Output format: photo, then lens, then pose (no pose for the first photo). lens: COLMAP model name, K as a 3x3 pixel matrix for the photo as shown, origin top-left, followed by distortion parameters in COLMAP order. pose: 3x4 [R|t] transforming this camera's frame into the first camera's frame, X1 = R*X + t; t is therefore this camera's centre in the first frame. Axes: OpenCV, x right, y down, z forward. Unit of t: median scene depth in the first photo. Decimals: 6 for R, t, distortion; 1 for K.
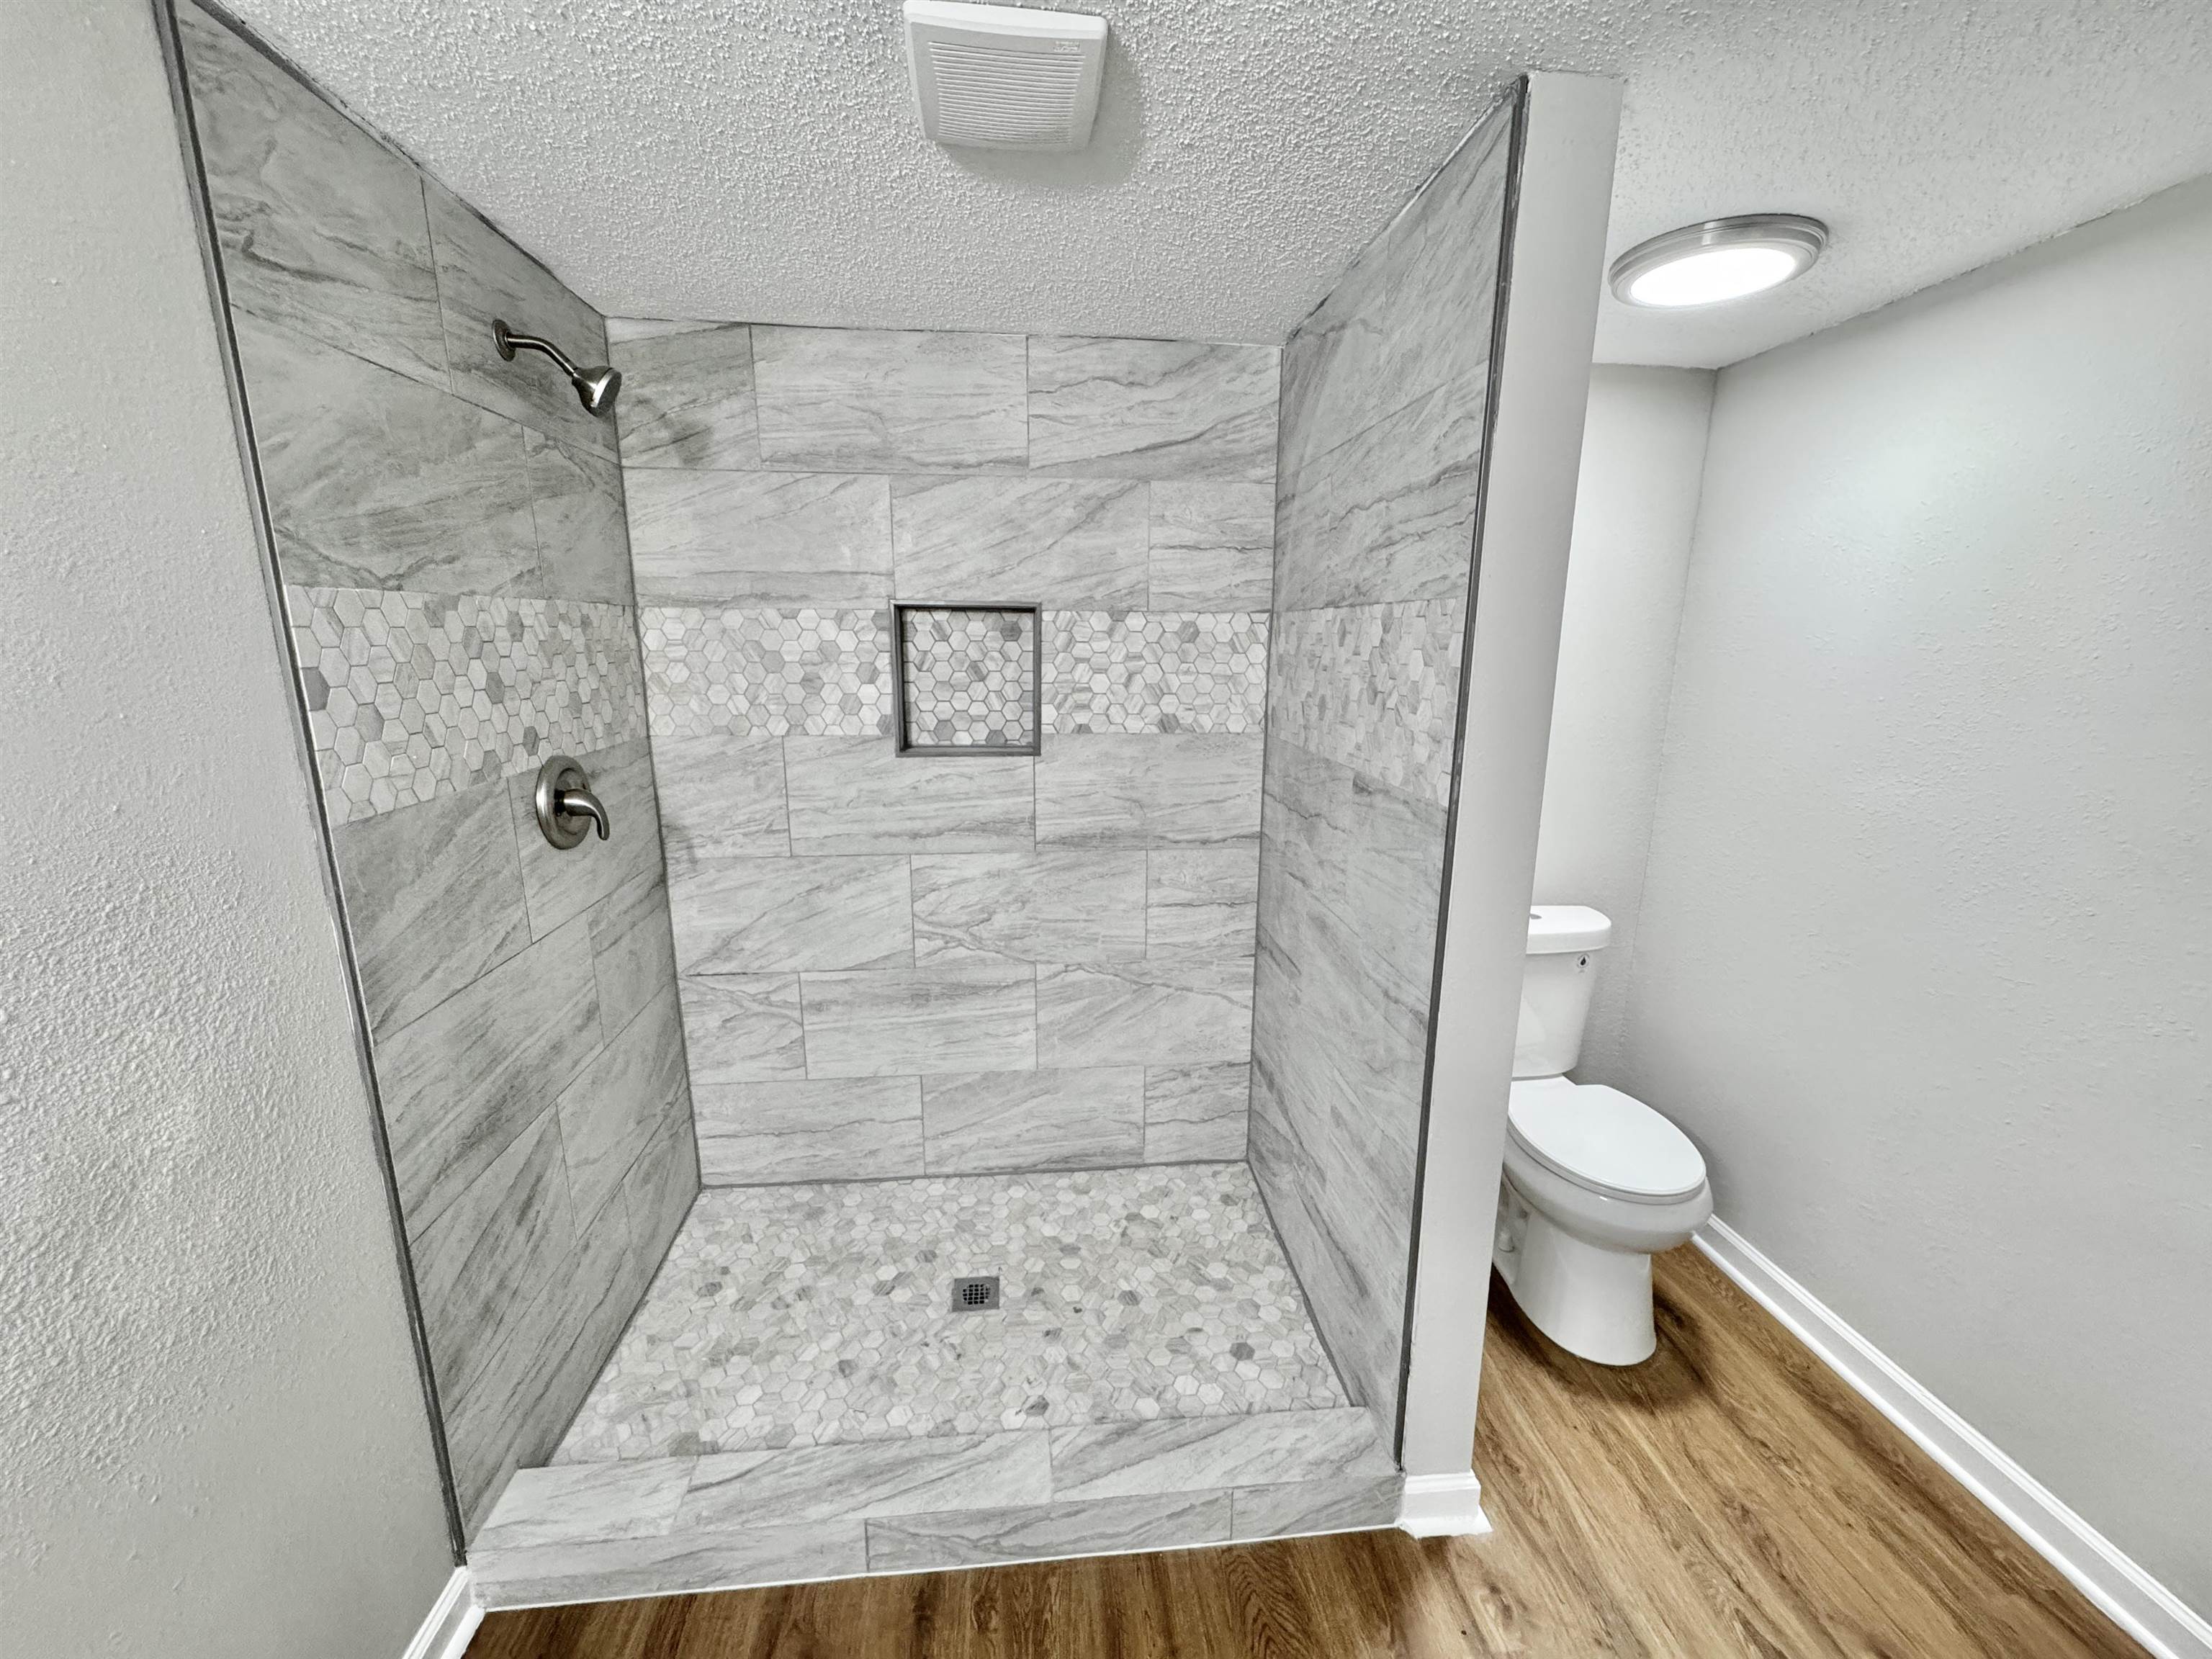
lens RADIAL K [[883.8, 0, 1106.5], [0, 883.8, 835.2], [0, 0, 1]] dist [-0.002426, -0.000350]
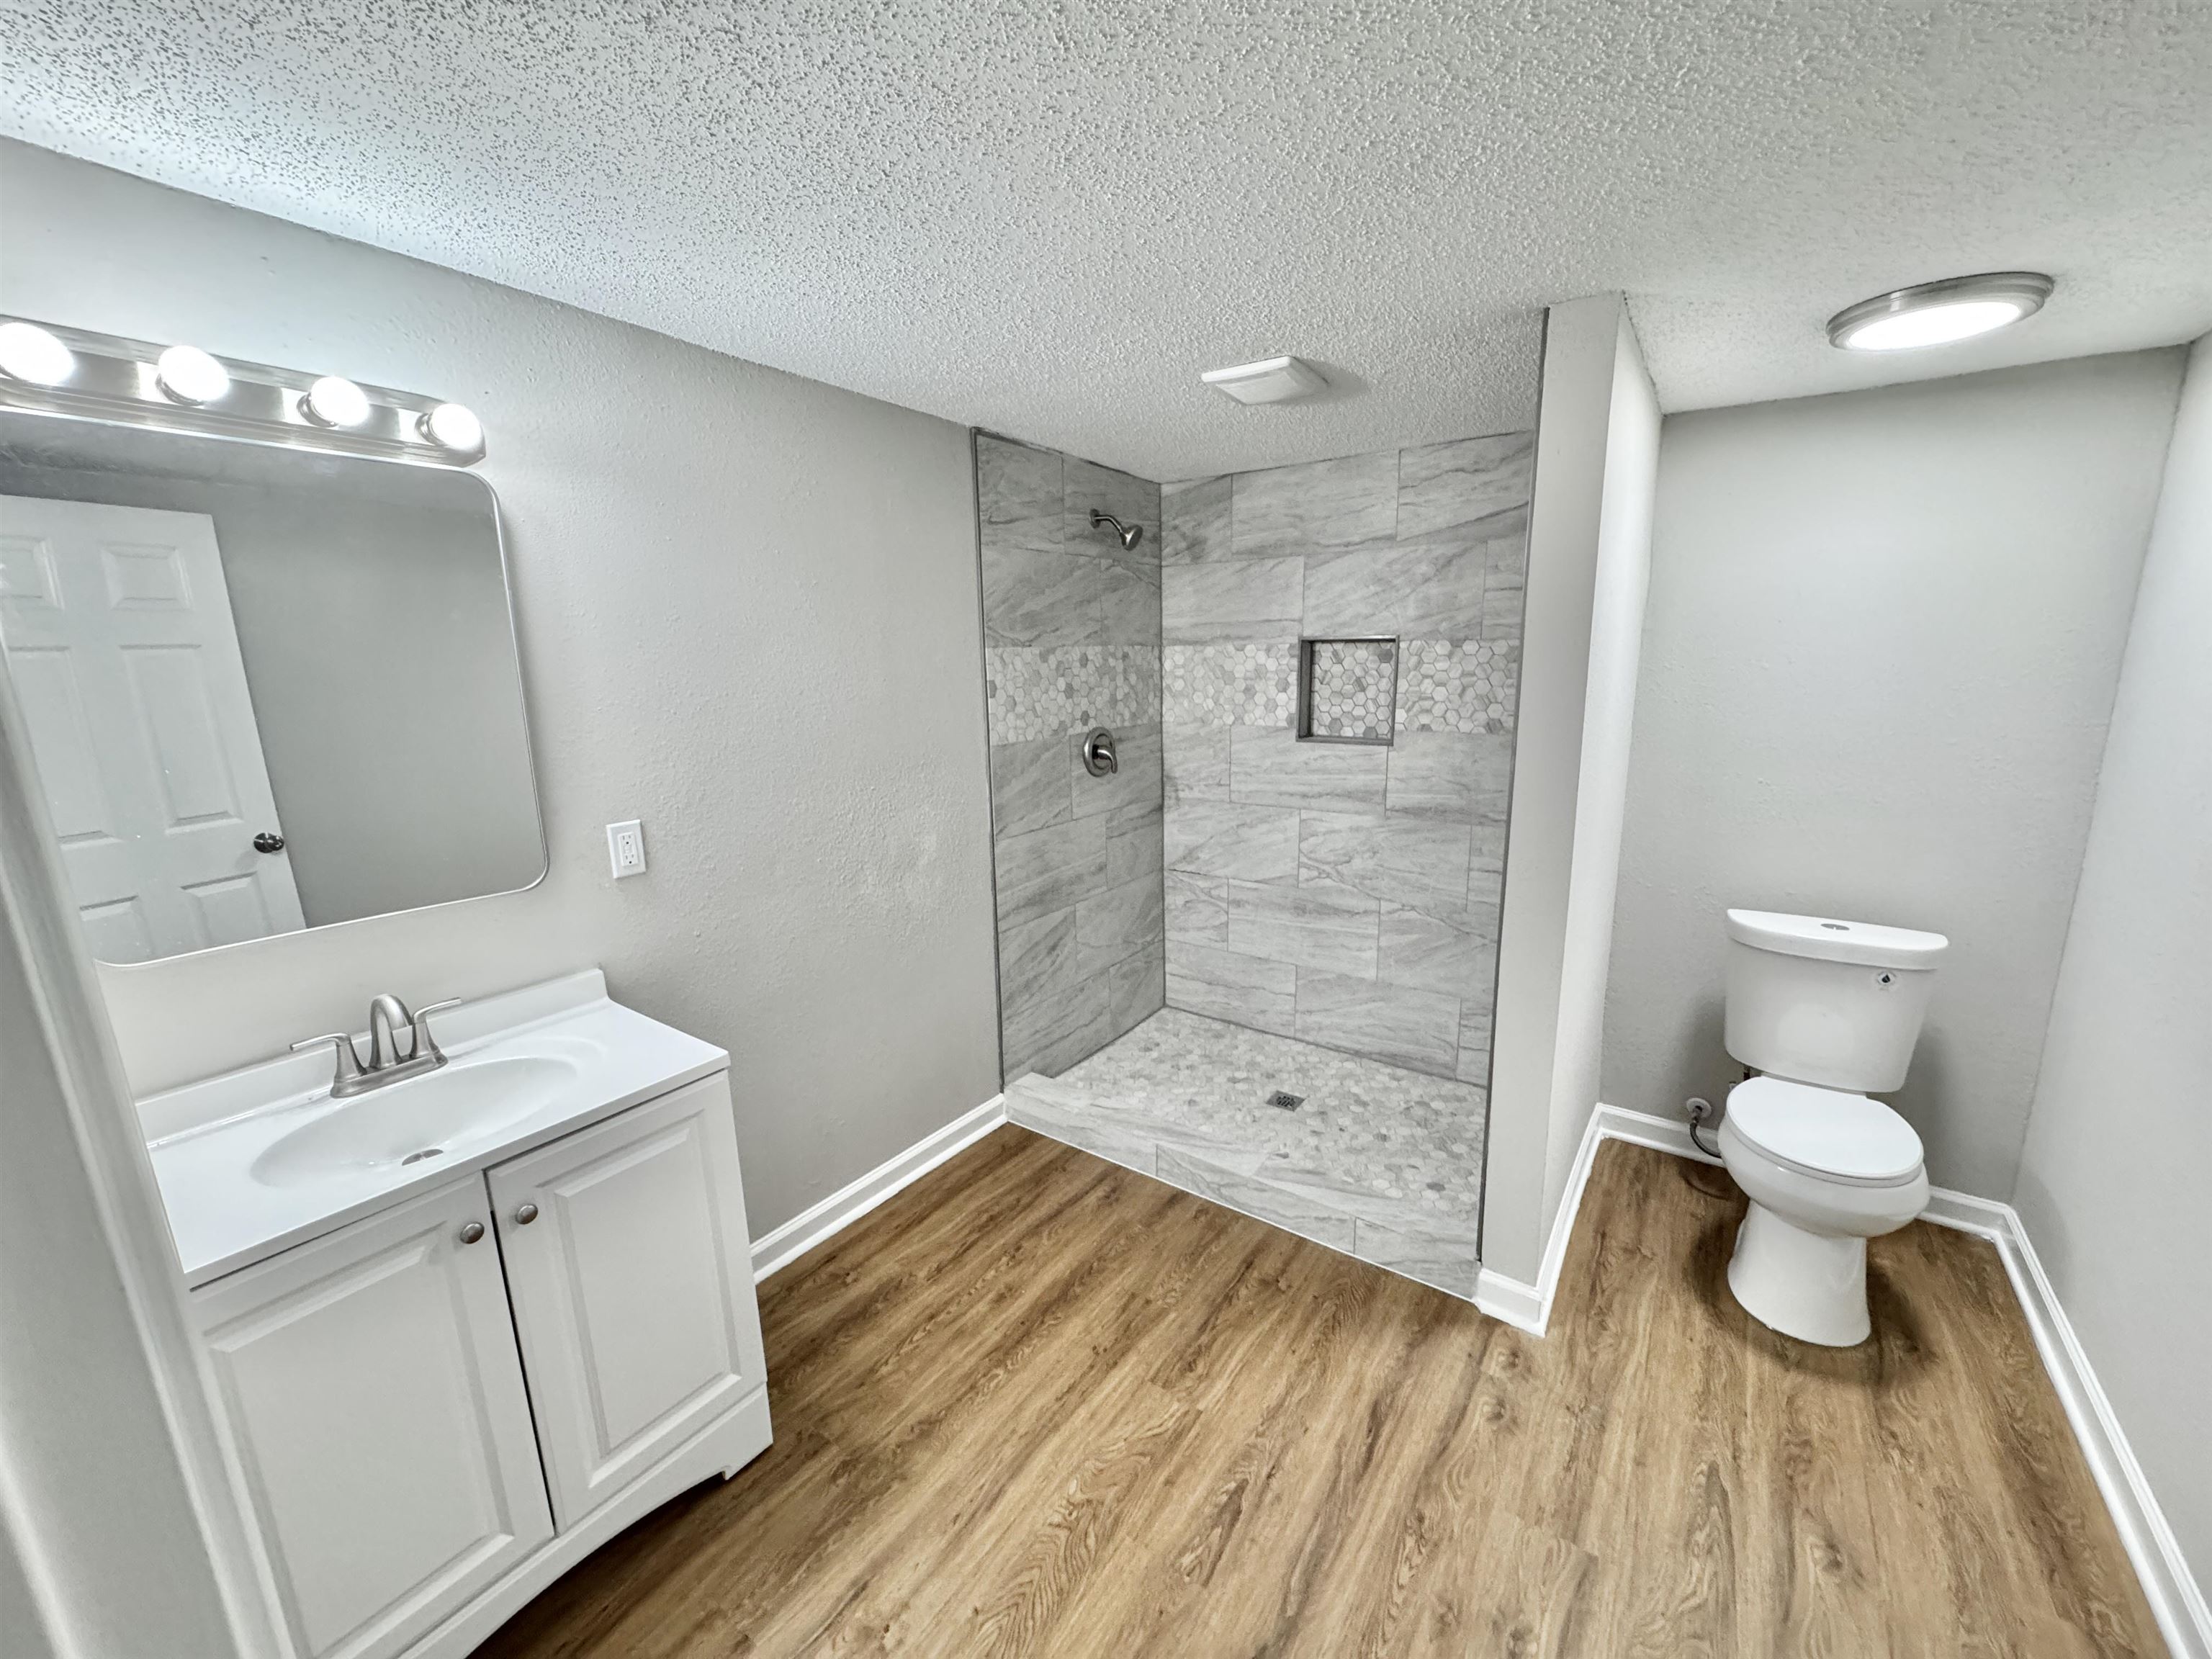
lens RADIAL K [[883.8, 0, 1103.7], [0, 883.8, 846.1], [0, 0, 1]] dist [-0.002426, -0.000350]
pose [[0.750783, 0.123151, -0.648967, 0.554592], [-0.125555, 0.991162, 0.042834, 0.069160], [0.648506, 0.049322, 0.759610, -0.365160]]
